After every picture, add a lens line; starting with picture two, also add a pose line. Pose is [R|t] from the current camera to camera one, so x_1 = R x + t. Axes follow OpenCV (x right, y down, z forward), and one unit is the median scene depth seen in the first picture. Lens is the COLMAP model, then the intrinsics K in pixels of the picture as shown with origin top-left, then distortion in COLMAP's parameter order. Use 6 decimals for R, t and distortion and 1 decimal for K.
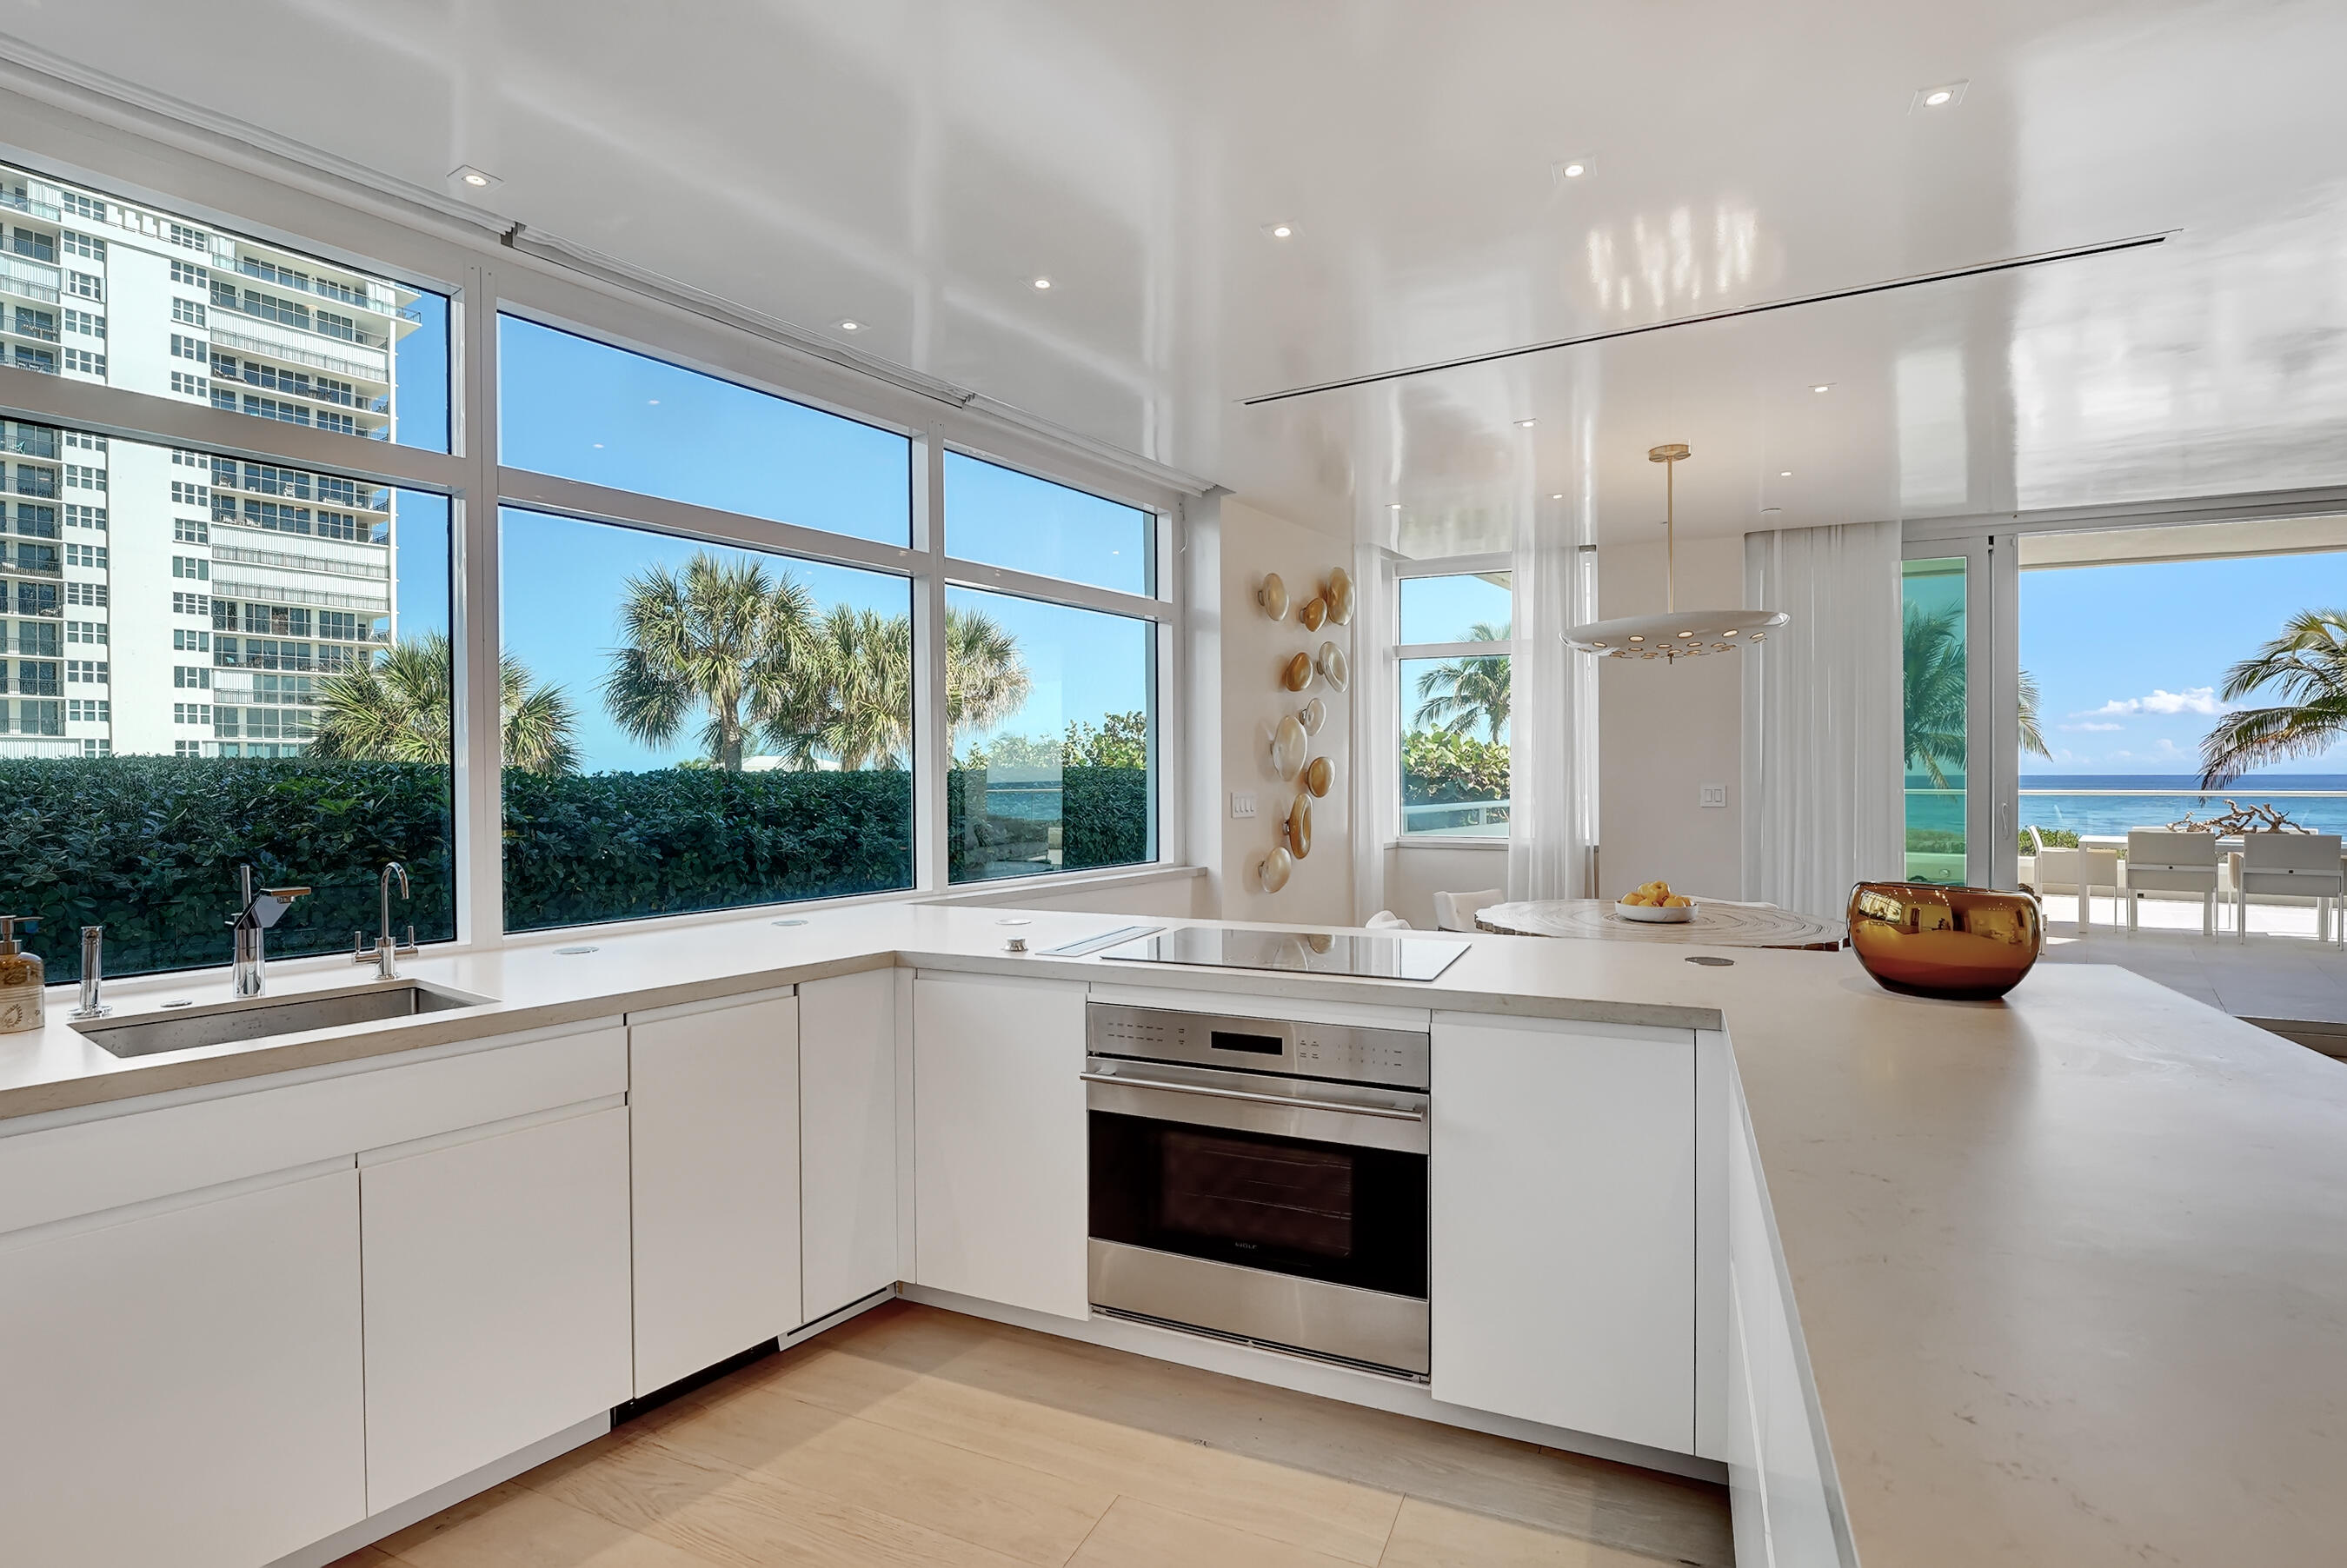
lens RADIAL K [[1086.1, 0, 1181.9], [0, 1086.1, 797.9], [0, 0, 1]] dist [-0.015469, -0.000419]
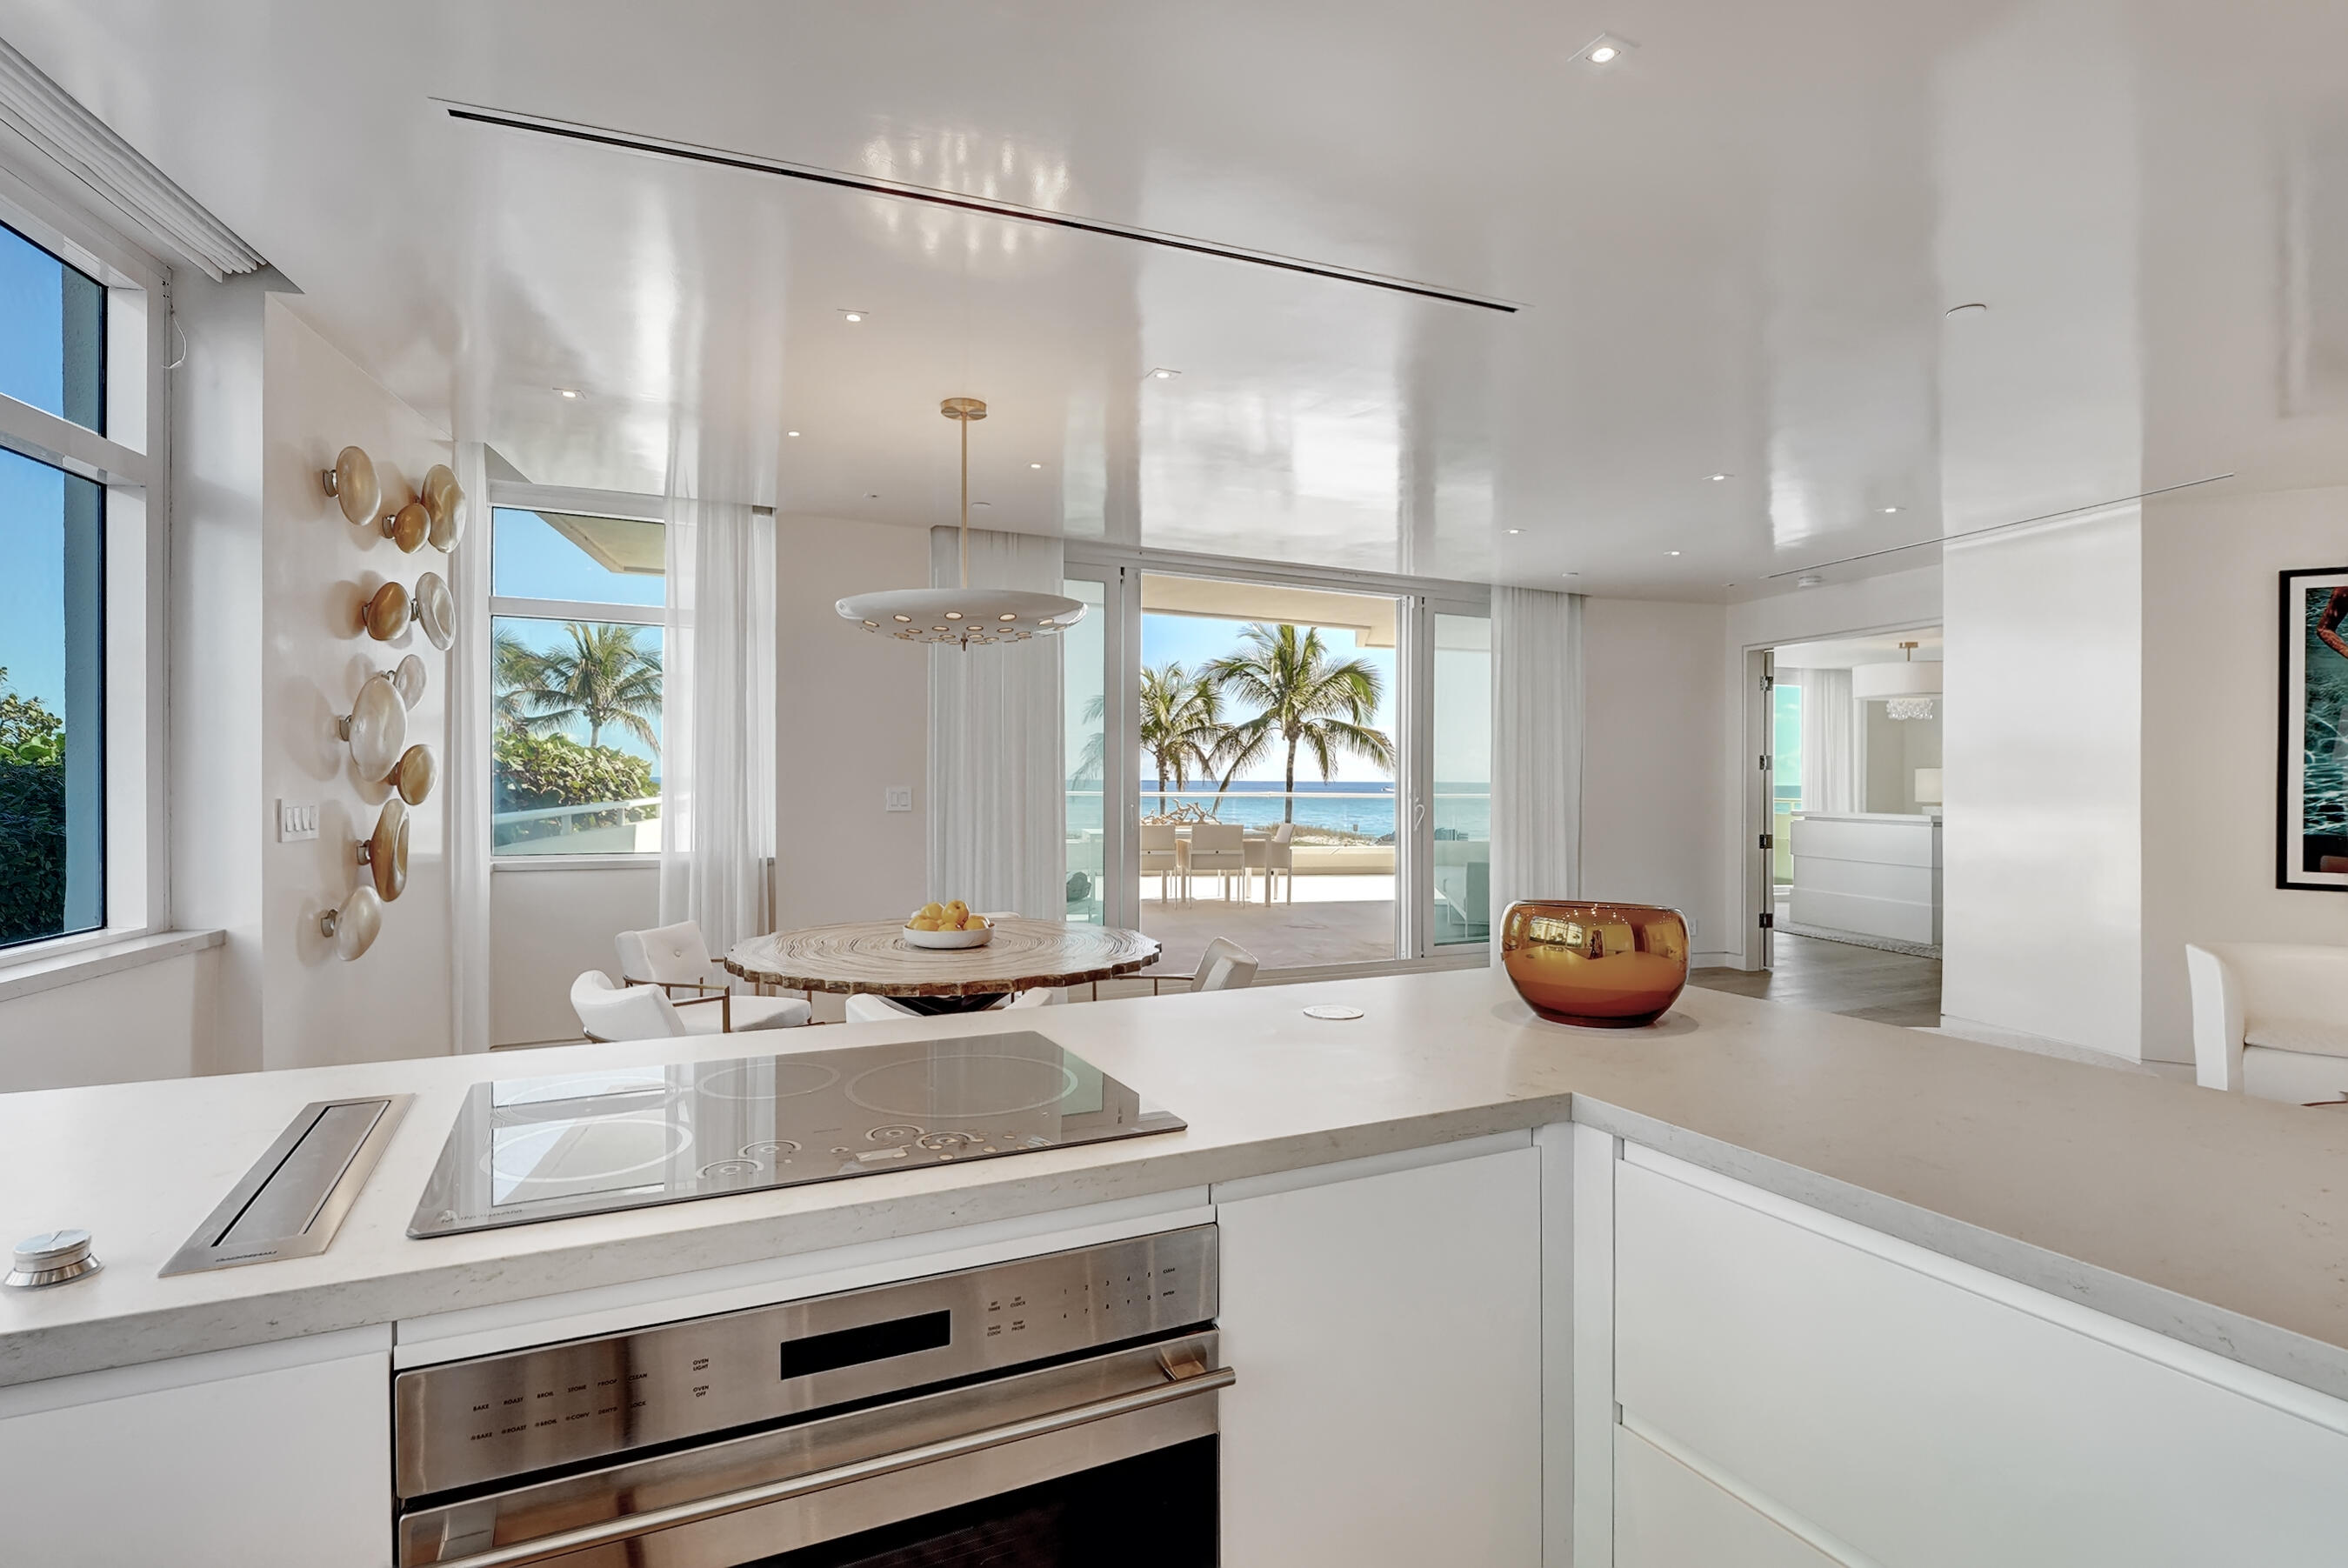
lens RADIAL K [[1086.6, 0, 1156.1], [0, 1086.6, 789.6], [0, 0, 1]] dist [-0.015469, -0.000419]
pose [[0.643966, 0.001996, 0.765052, -0.083282], [0.005165, 0.999962, -0.006957, -0.003621], [-0.765037, 0.008432, 0.643931, 0.230500]]
